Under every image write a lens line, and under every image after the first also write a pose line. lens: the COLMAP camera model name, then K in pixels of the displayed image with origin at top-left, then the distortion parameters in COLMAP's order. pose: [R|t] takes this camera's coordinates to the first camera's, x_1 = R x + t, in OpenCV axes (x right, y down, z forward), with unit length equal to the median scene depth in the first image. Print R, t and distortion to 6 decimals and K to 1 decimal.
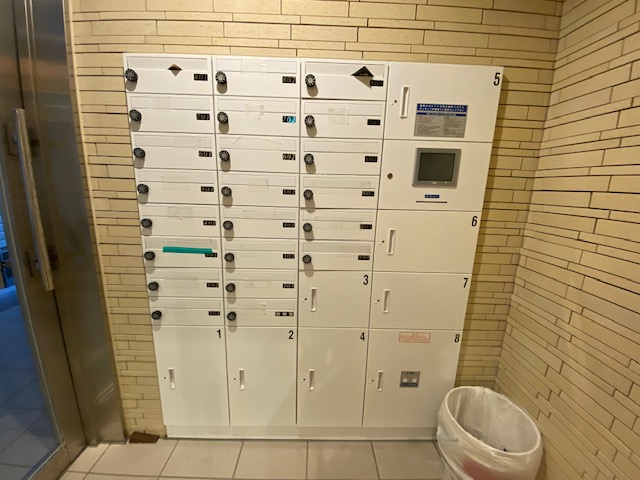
lens RADIAL K [[253.8, 0, 320.0], [0, 253.8, 240.0], [0, 0, 1]] dist [0.023934, -0.023700]
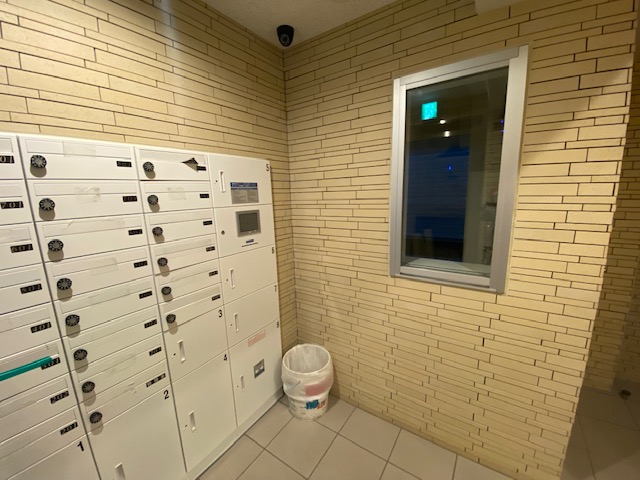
lens RADIAL K [[253.8, 0, 320.0], [0, 253.8, 240.0], [0, 0, 1]] dist [0.023934, -0.023700]
pose [[0.571520, -0.194175, 0.797284, -0.520002], [0.217249, 0.972735, 0.081174, -0.212592], [-0.791308, 0.126817, 0.598122, -0.217685]]
